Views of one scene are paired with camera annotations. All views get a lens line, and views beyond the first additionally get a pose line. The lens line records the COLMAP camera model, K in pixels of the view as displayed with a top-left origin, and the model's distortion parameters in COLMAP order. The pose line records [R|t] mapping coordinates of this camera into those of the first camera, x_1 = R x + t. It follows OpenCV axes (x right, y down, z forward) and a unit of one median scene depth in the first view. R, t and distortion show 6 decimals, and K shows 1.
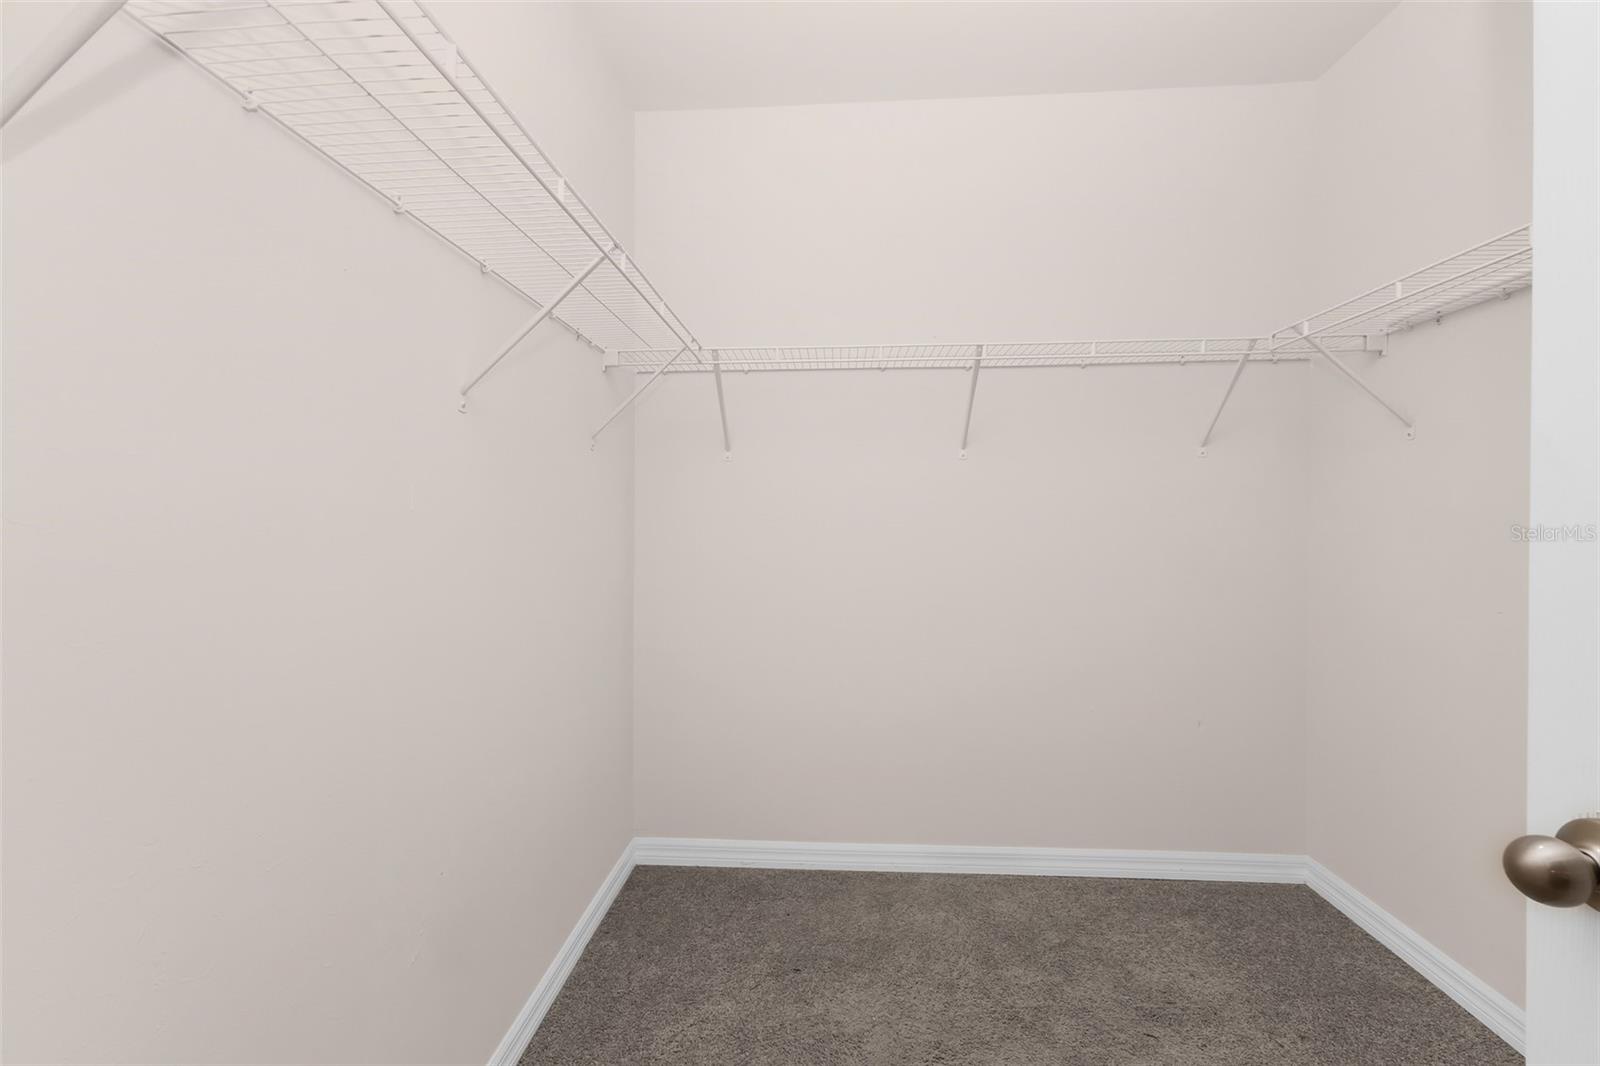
lens RADIAL K [[716.6, 0, 805.1], [0, 716.6, 529.2], [0, 0, 1]] dist [0.007877, -0.000445]
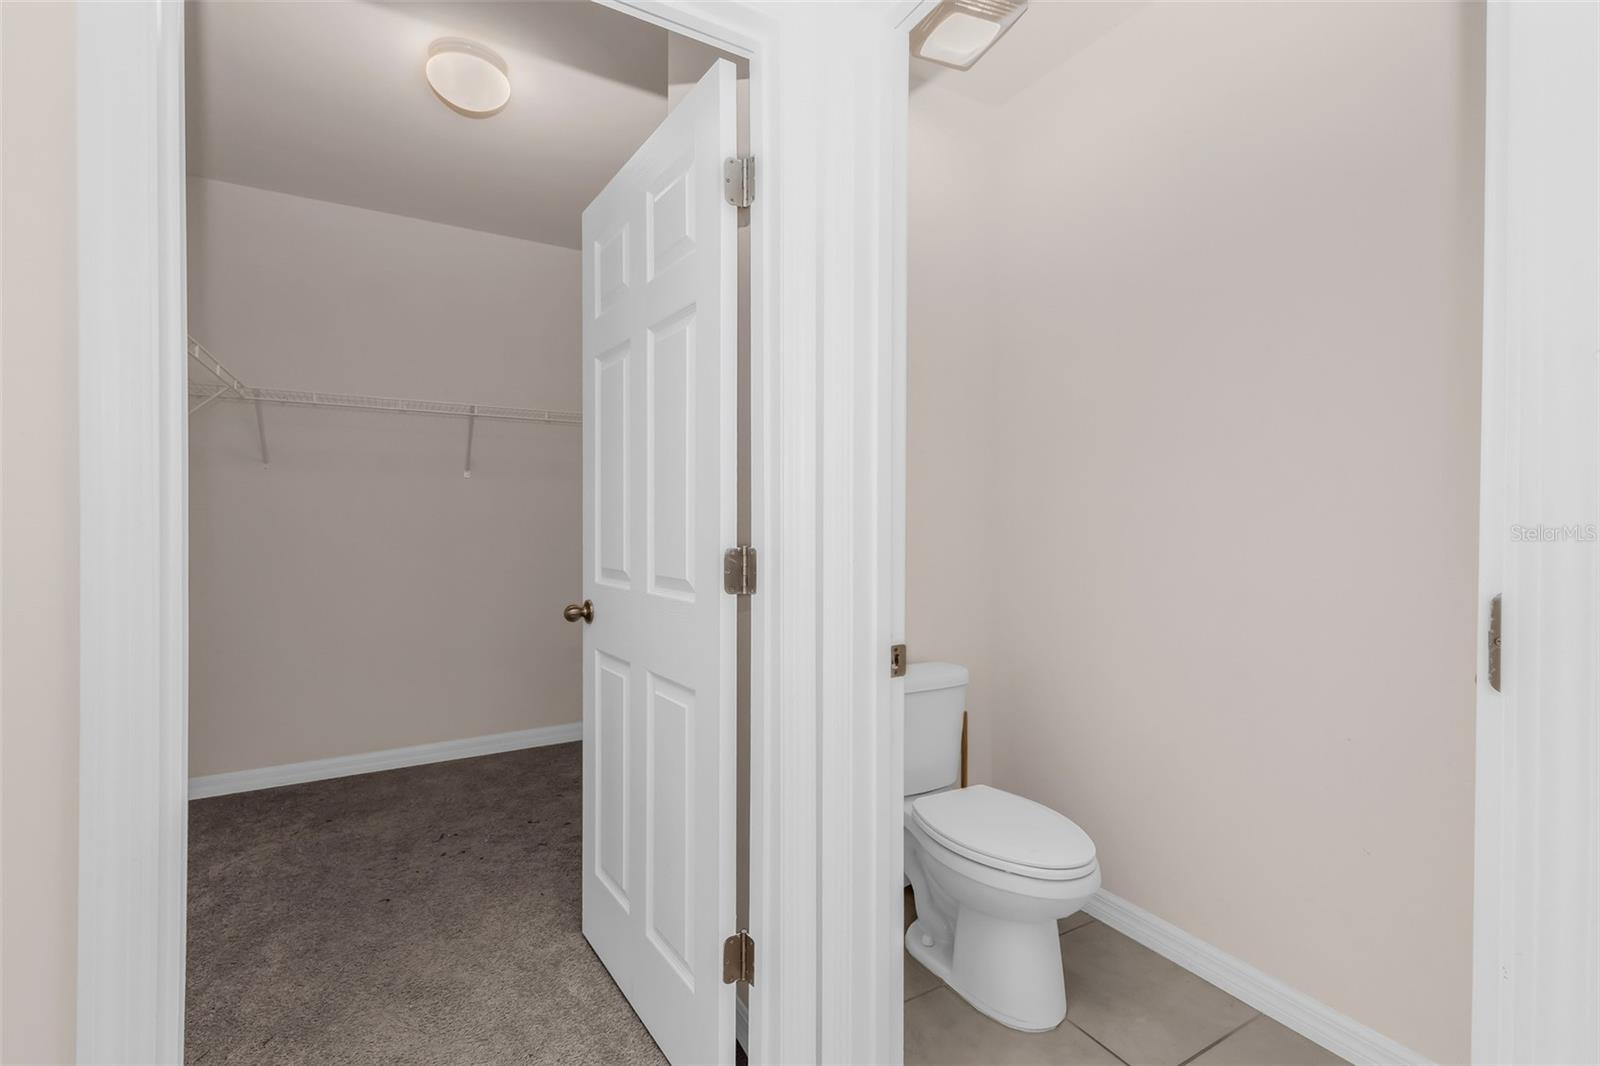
lens RADIAL K [[716.6, 0, 805.1], [0, 716.6, 529.2], [0, 0, 1]] dist [0.007877, -0.000445]
pose [[0.839815, -0.000302, 0.542872, 0.006018], [0.010812, 0.999811, -0.016170, 0.048234], [-0.542764, 0.019449, 0.839660, -0.727187]]
